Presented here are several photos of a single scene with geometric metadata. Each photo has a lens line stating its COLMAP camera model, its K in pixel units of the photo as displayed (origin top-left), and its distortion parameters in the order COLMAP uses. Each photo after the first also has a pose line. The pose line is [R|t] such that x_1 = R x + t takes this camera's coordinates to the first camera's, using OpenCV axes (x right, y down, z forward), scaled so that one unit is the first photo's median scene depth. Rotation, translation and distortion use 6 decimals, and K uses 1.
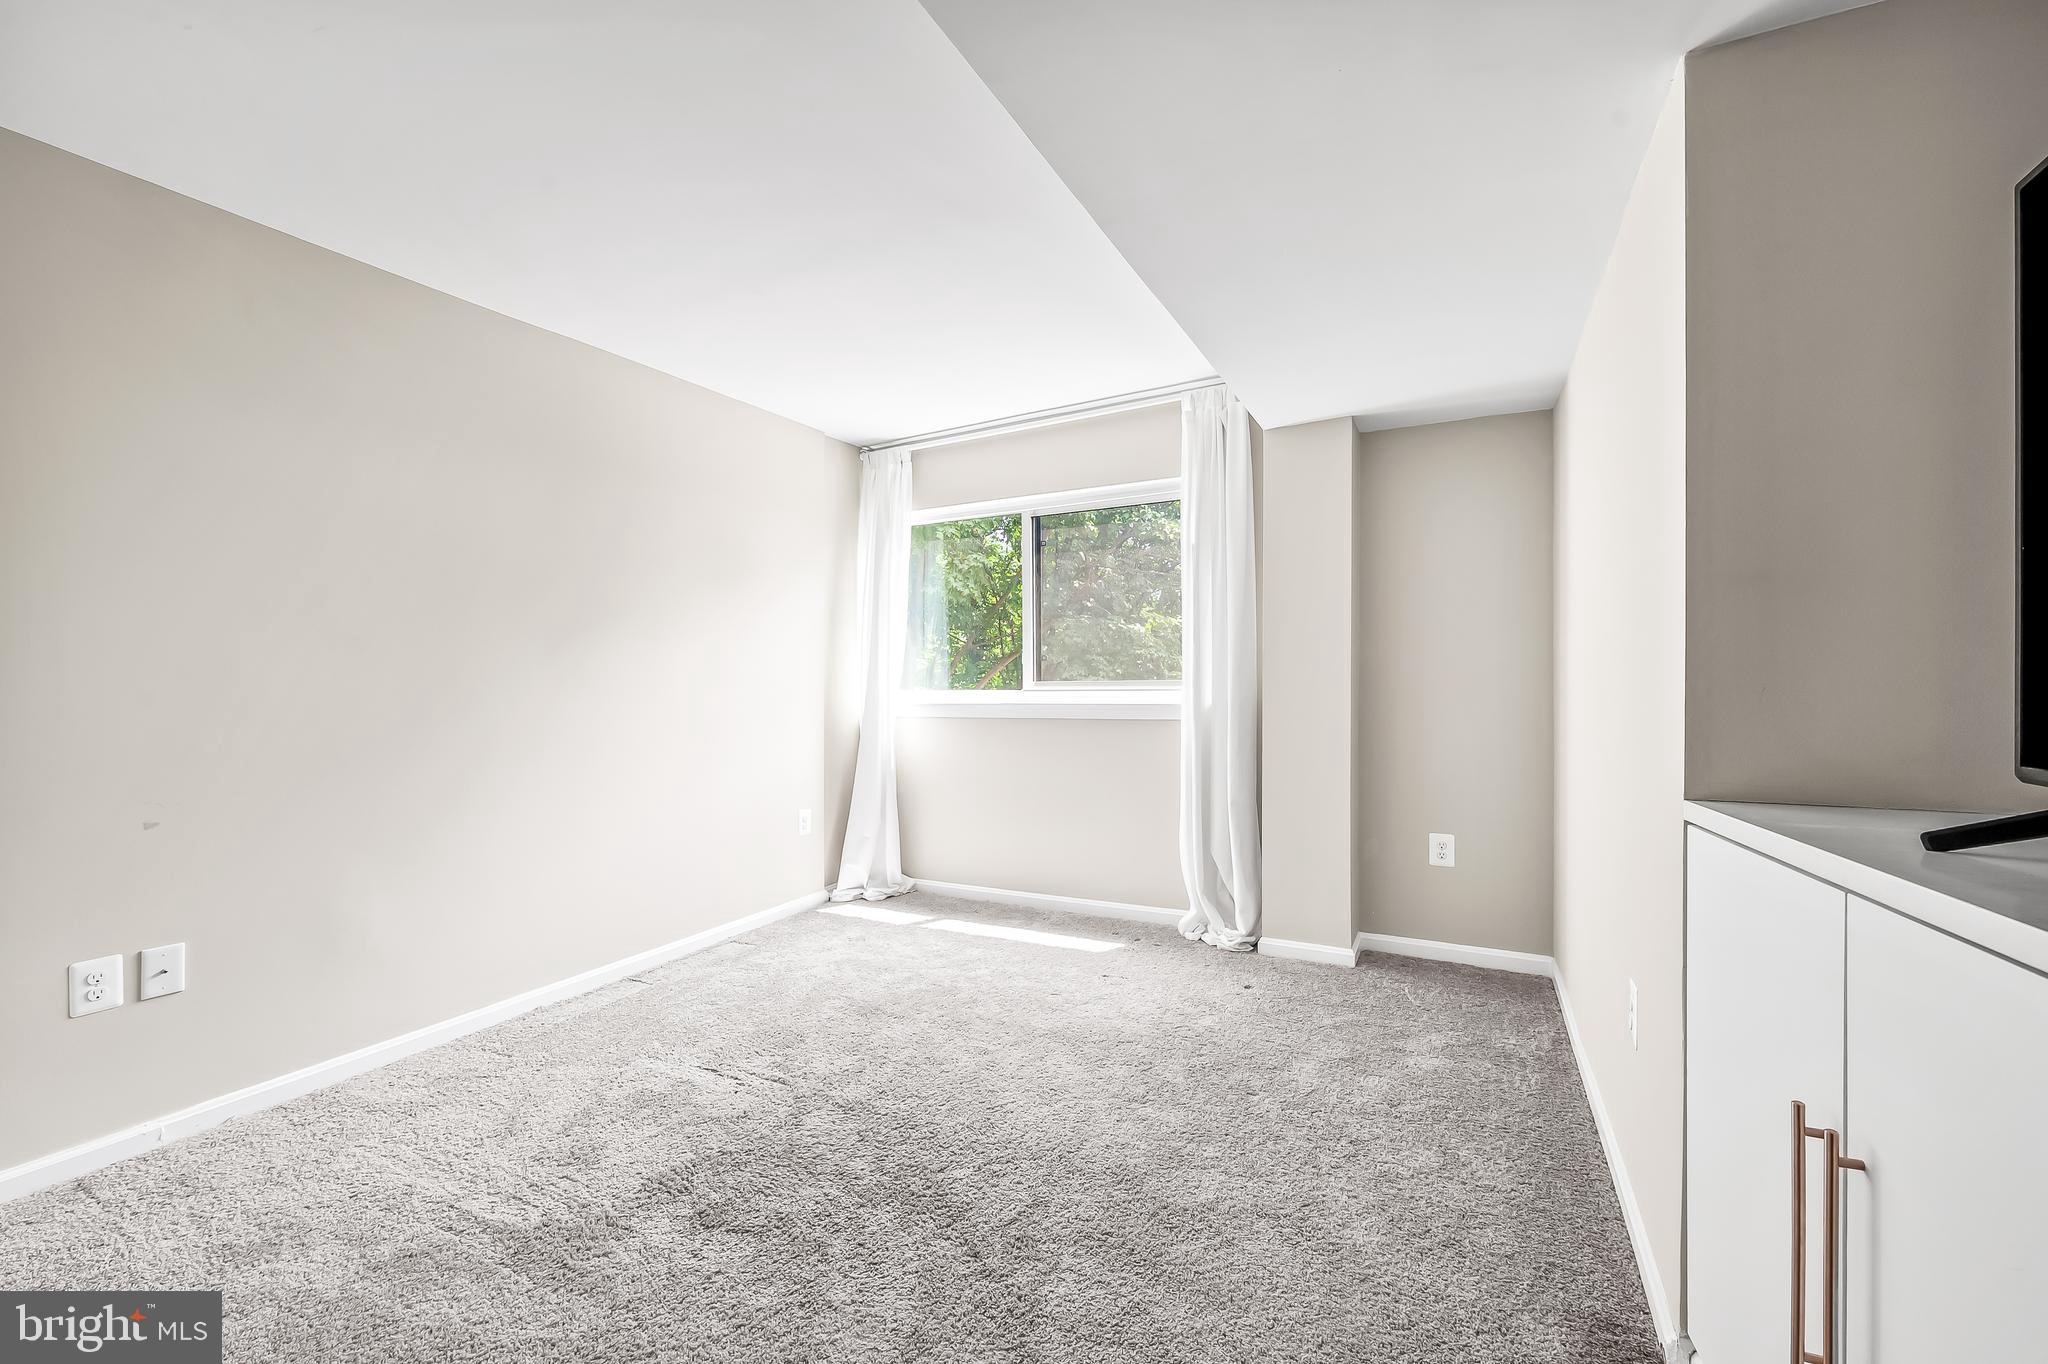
lens RADIAL K [[834.9, 0, 1015.3], [0, 834.9, 686.1], [0, 0, 1]] dist [-0.009256, -0.001456]
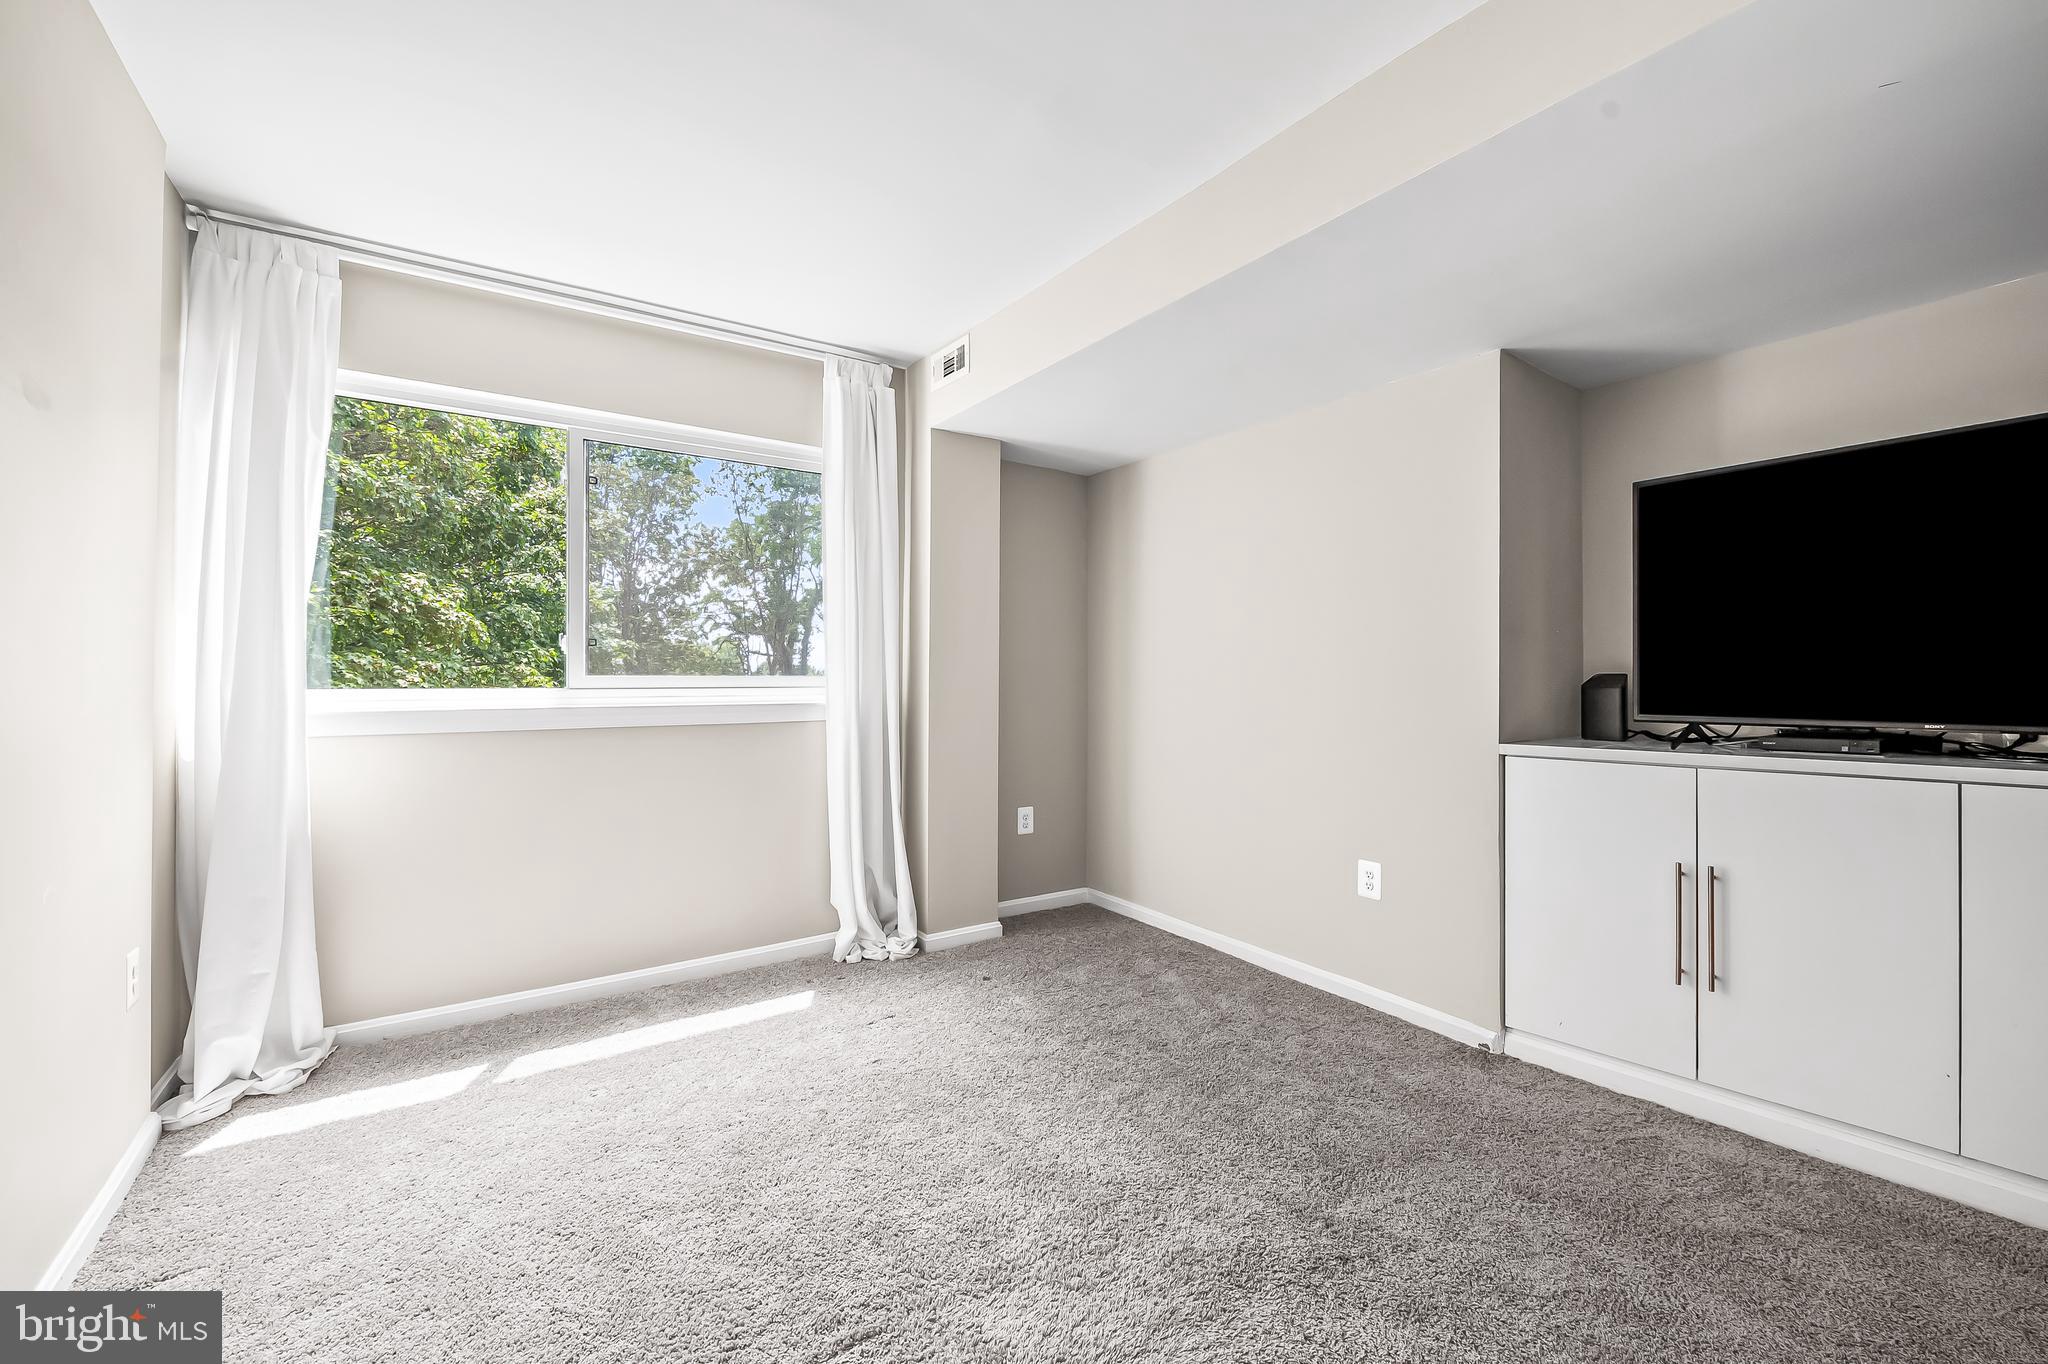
lens RADIAL K [[834.9, 0, 1017.4], [0, 834.9, 676.8], [0, 0, 1]] dist [-0.009256, -0.001456]
pose [[0.442835, 0.011991, 0.896523, -0.498502], [-0.002156, 0.999922, -0.012310, 0.004164], [-0.896600, 0.003519, 0.442827, 0.414369]]
